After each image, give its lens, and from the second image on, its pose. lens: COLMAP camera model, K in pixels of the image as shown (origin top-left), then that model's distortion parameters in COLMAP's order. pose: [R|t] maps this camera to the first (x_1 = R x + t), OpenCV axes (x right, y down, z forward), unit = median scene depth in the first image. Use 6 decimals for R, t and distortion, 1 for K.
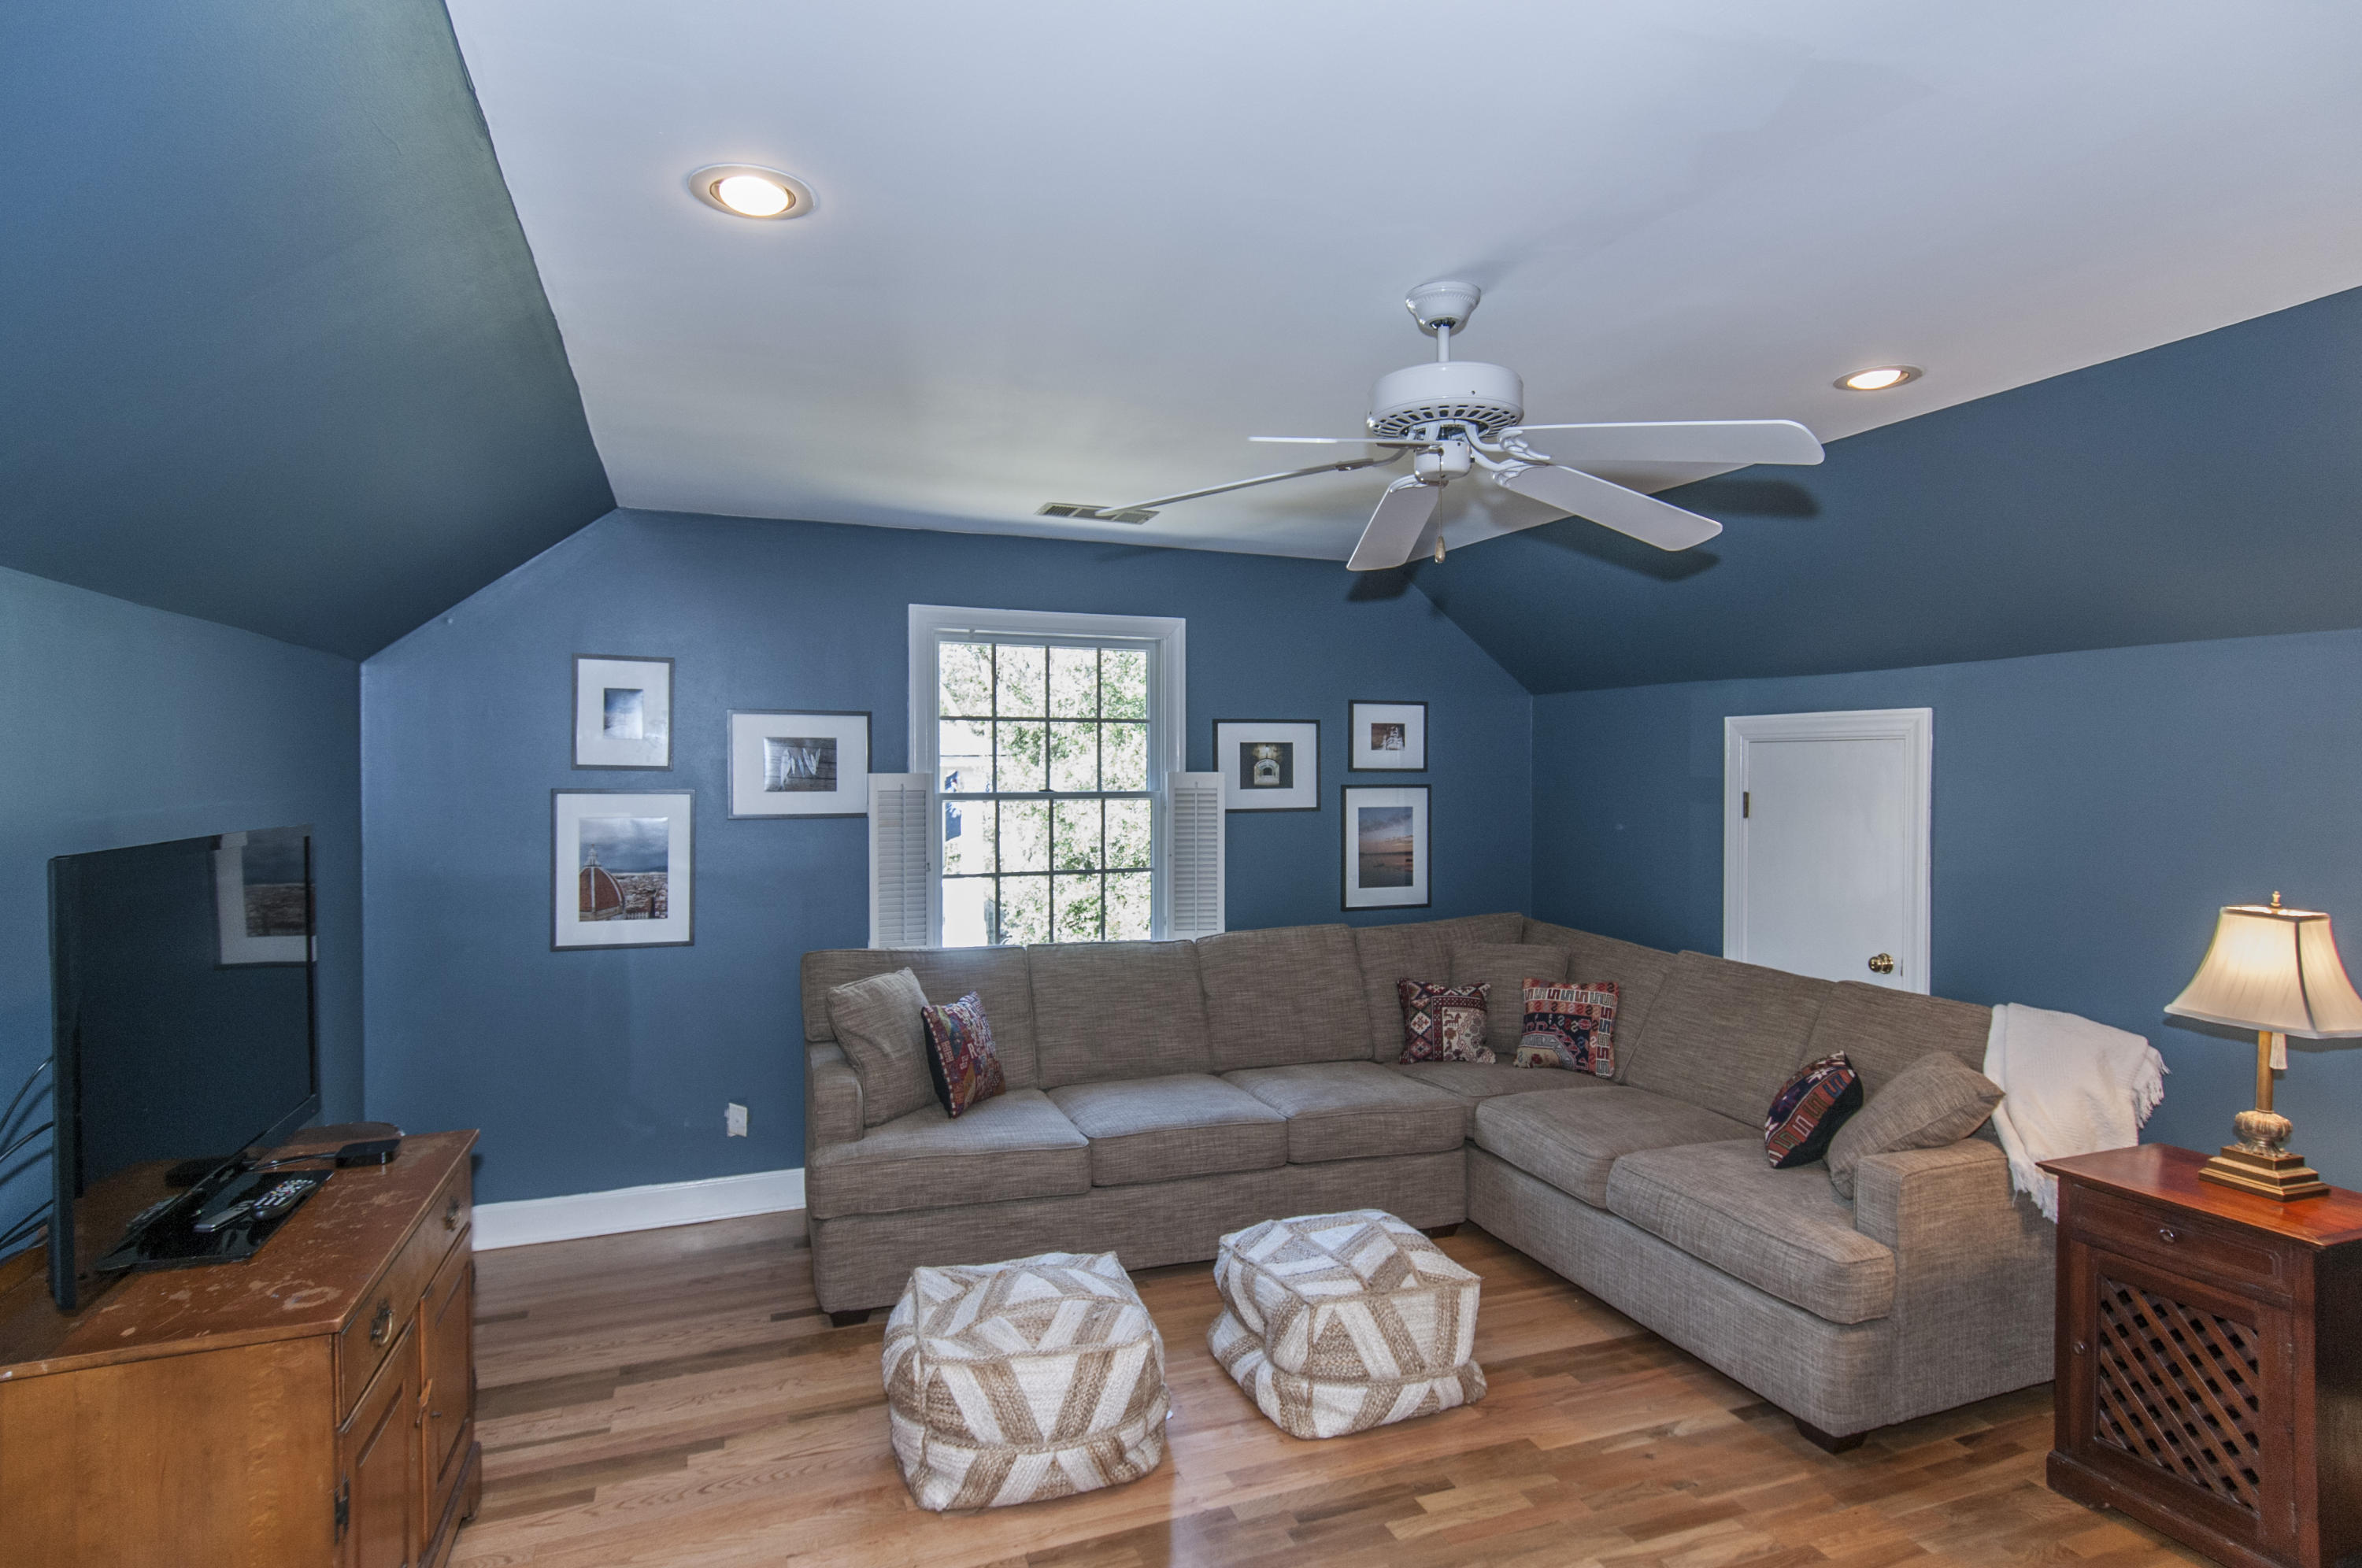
lens RADIAL K [[1218.4, 0, 1192.6], [0, 1218.4, 785.3], [0, 0, 1]] dist [-0.013538, 0.000945]
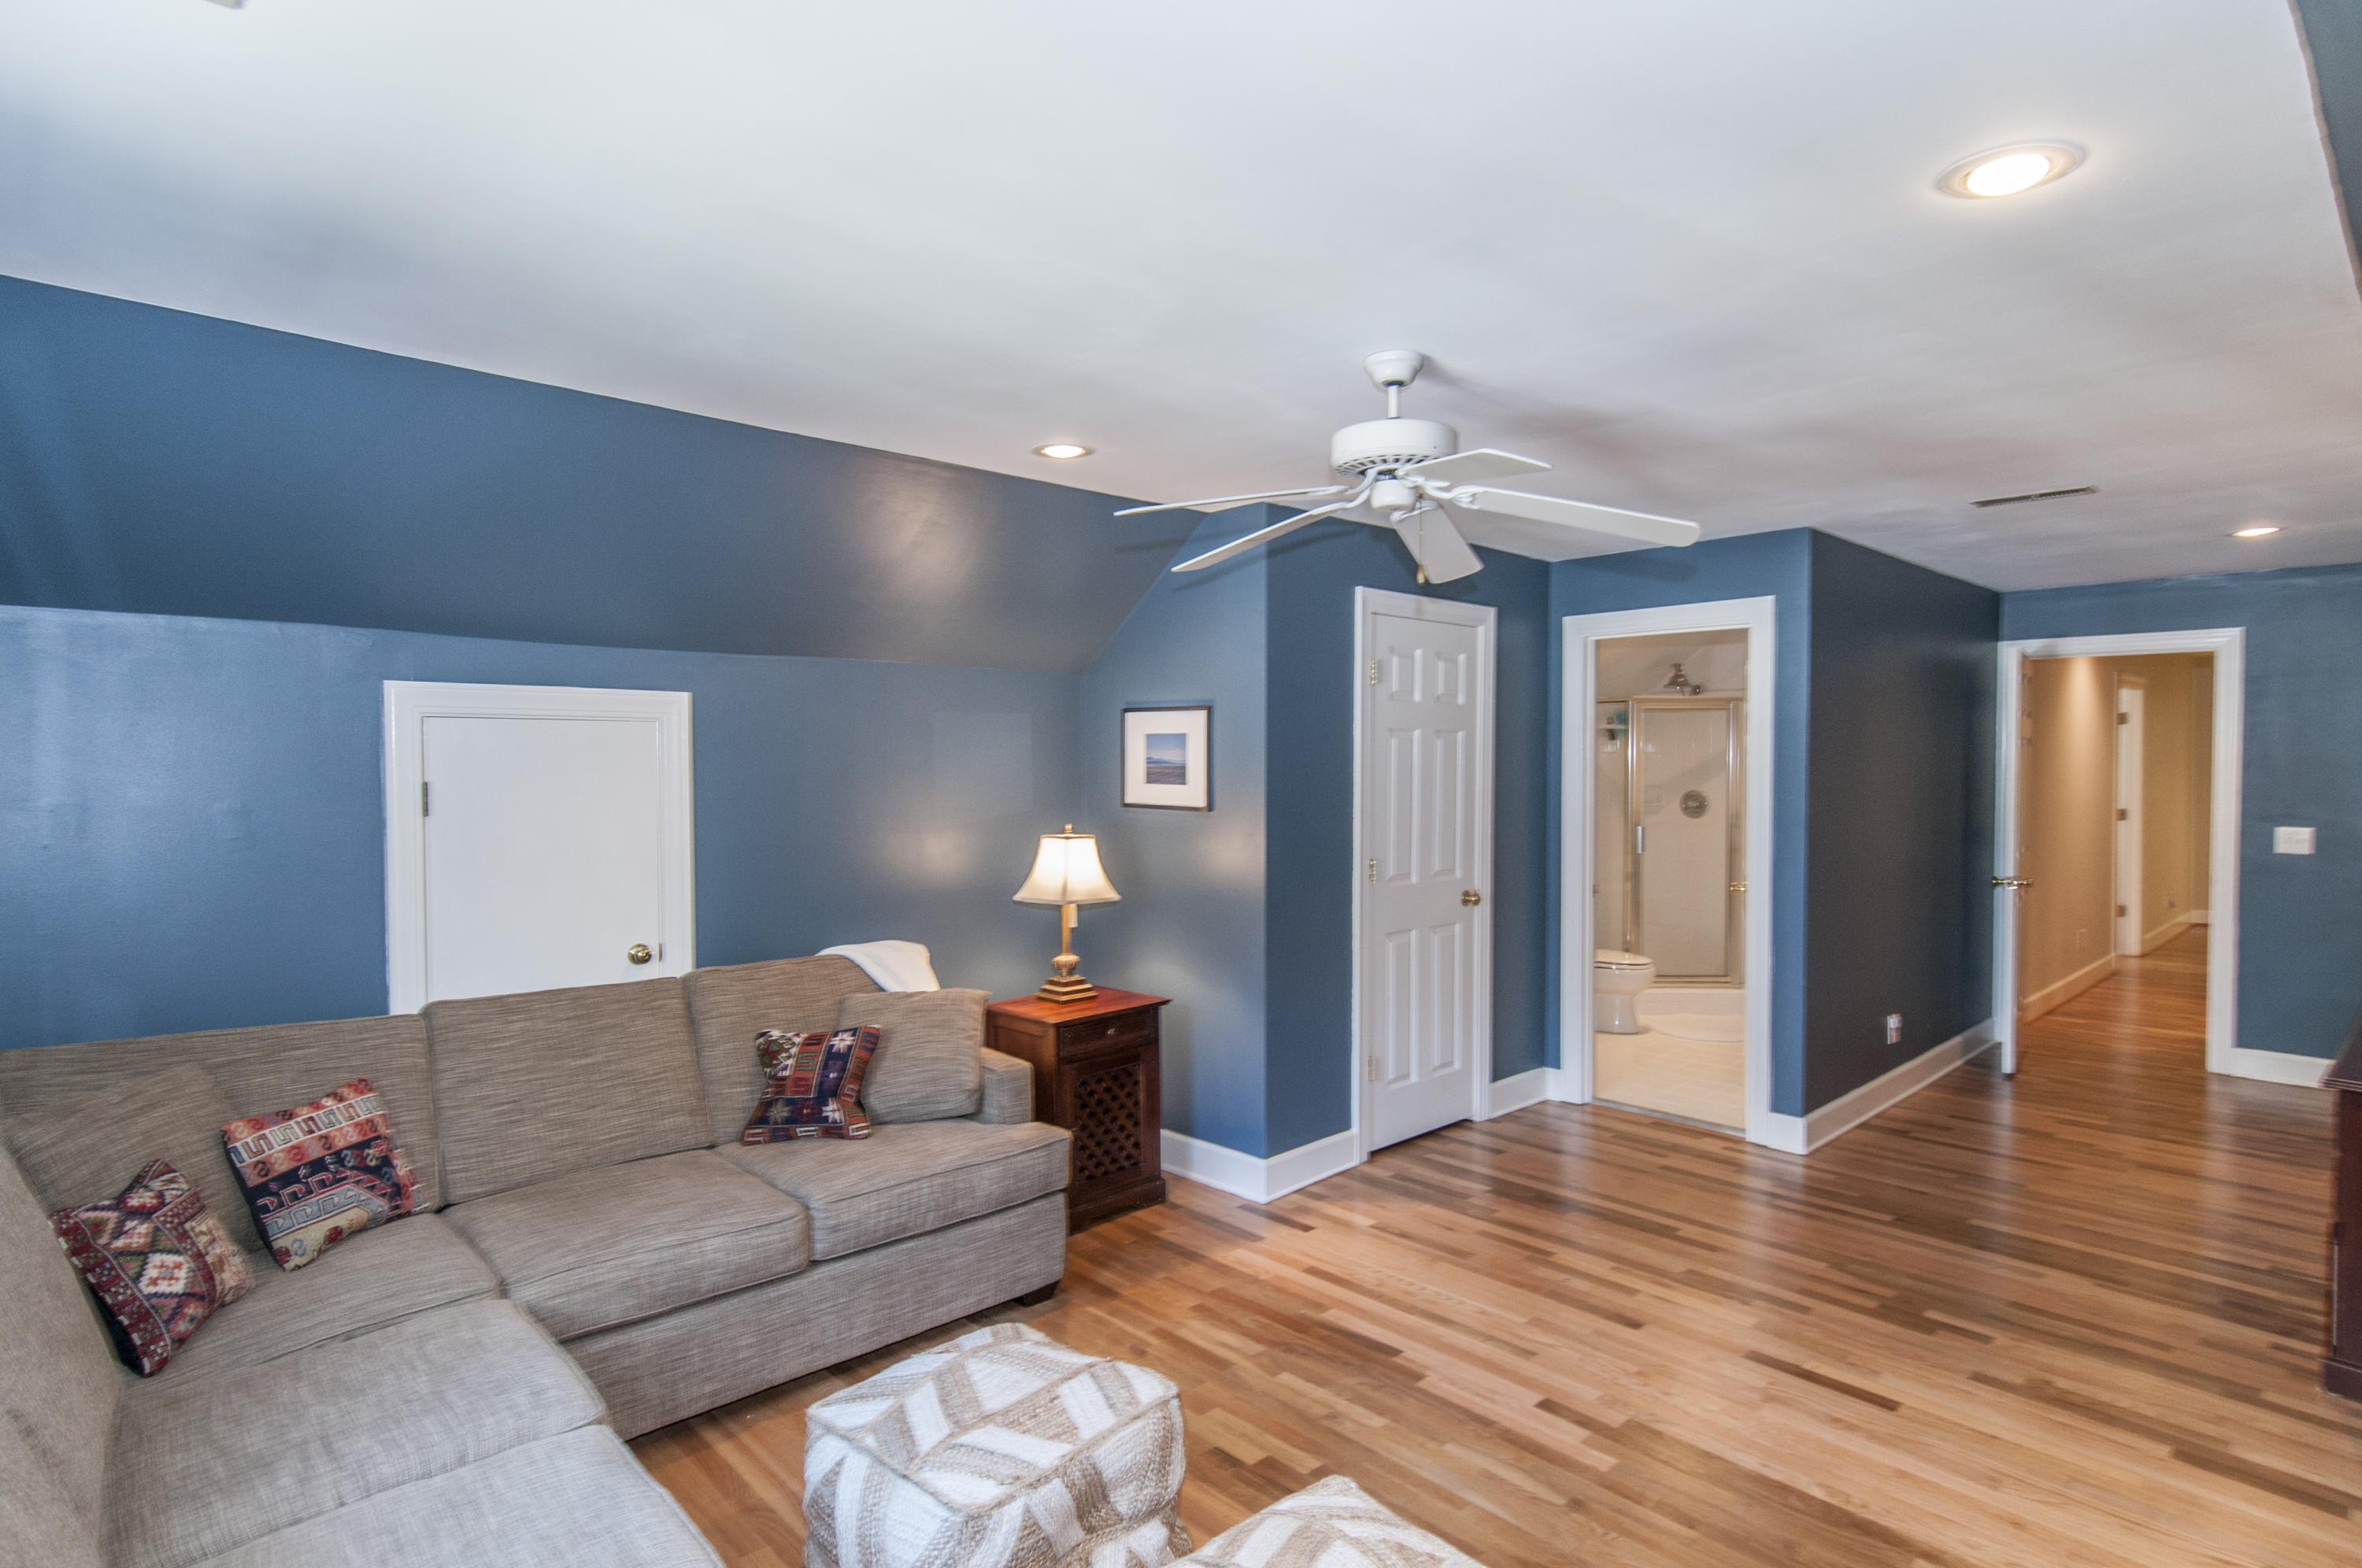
lens RADIAL K [[1218.4, 0, 1192.6], [0, 1218.4, 785.3], [0, 0, 1]] dist [-0.013538, 0.000945]
pose [[-0.399572, -0.014341, 0.916589, -0.425542], [0.014051, 0.999664, 0.021766, -0.002241], [-0.916594, 0.021576, -0.399237, 0.849818]]
